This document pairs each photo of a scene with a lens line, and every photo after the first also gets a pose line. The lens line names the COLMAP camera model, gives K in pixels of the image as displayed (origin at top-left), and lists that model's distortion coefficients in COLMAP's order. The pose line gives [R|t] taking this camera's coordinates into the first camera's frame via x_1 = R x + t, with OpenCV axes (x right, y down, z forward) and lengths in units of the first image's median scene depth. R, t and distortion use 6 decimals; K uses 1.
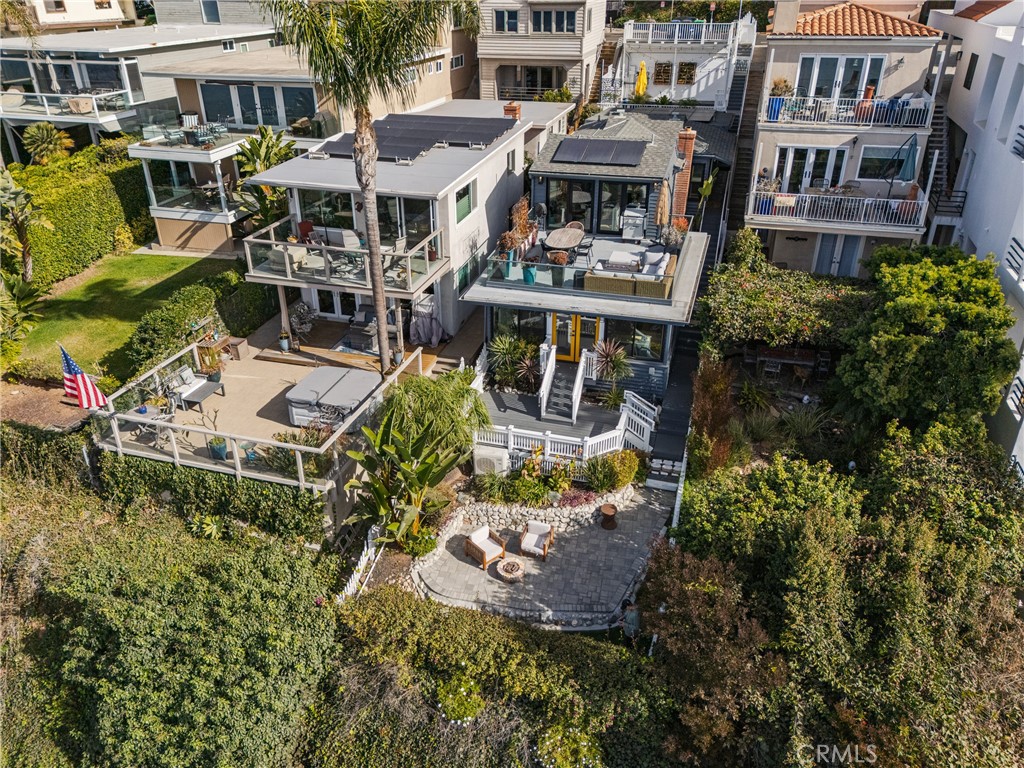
lens RADIAL K [[757.7, 0, 502.8], [0, 757.7, 380.2], [0, 0, 1]] dist [0.079307, -0.085961]
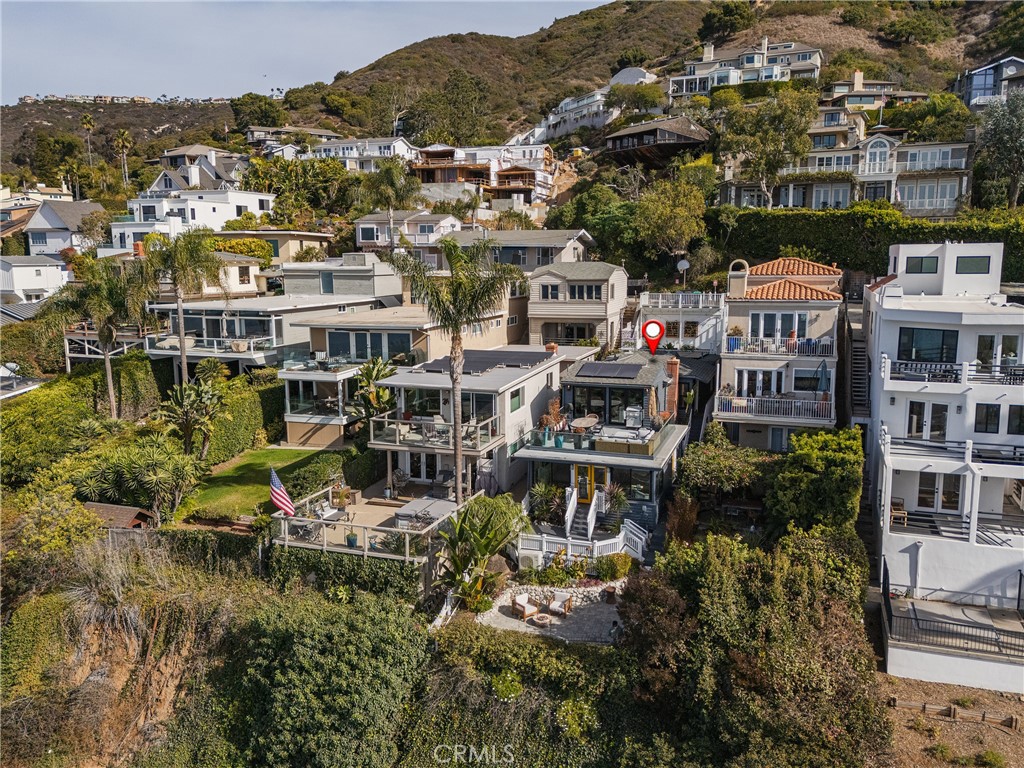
lens RADIAL K [[757.7, 0, 502.8], [0, 757.7, 380.2], [0, 0, 1]] dist [0.079307, -0.085961]
pose [[0.997894, 0.010182, -0.064064, 0.018527], [-0.030193, 0.947011, -0.319779, 0.212668], [0.057413, 0.321040, 0.945324, -0.422651]]
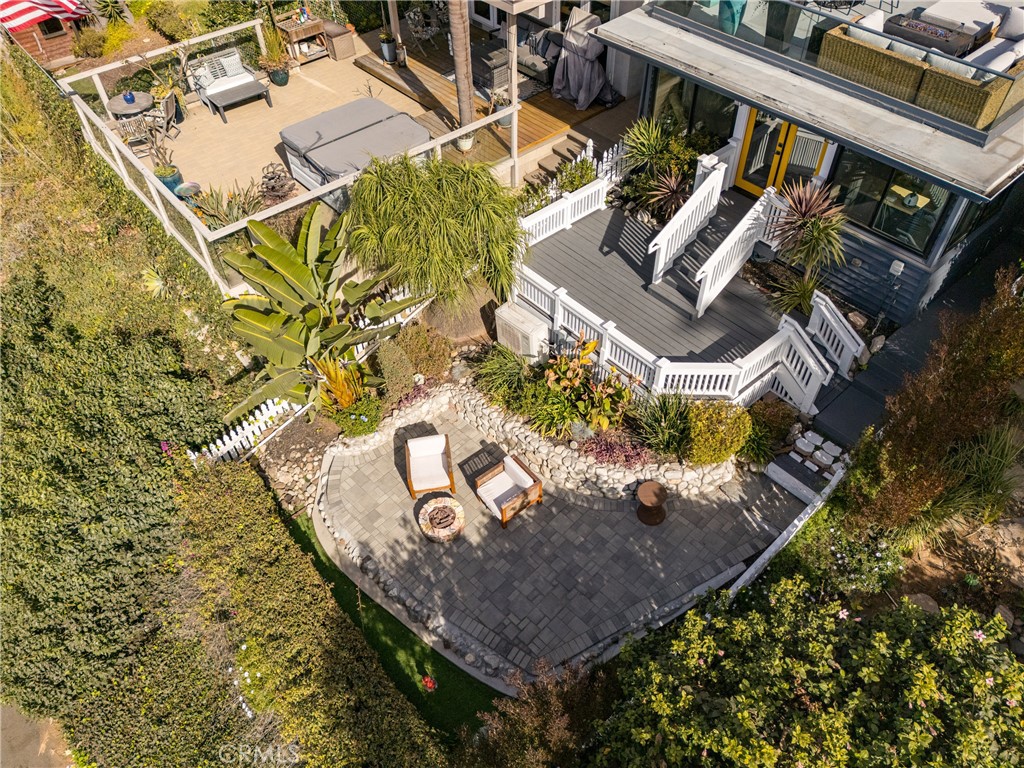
lens RADIAL K [[757.7, 0, 502.8], [0, 757.7, 380.2], [0, 0, 1]] dist [0.079307, -0.085961]
pose [[0.846555, 0.382491, -0.370196, 0.179032], [-0.236807, 0.893470, 0.381619, -0.072507], [0.476725, -0.235396, 0.846949, 0.402628]]
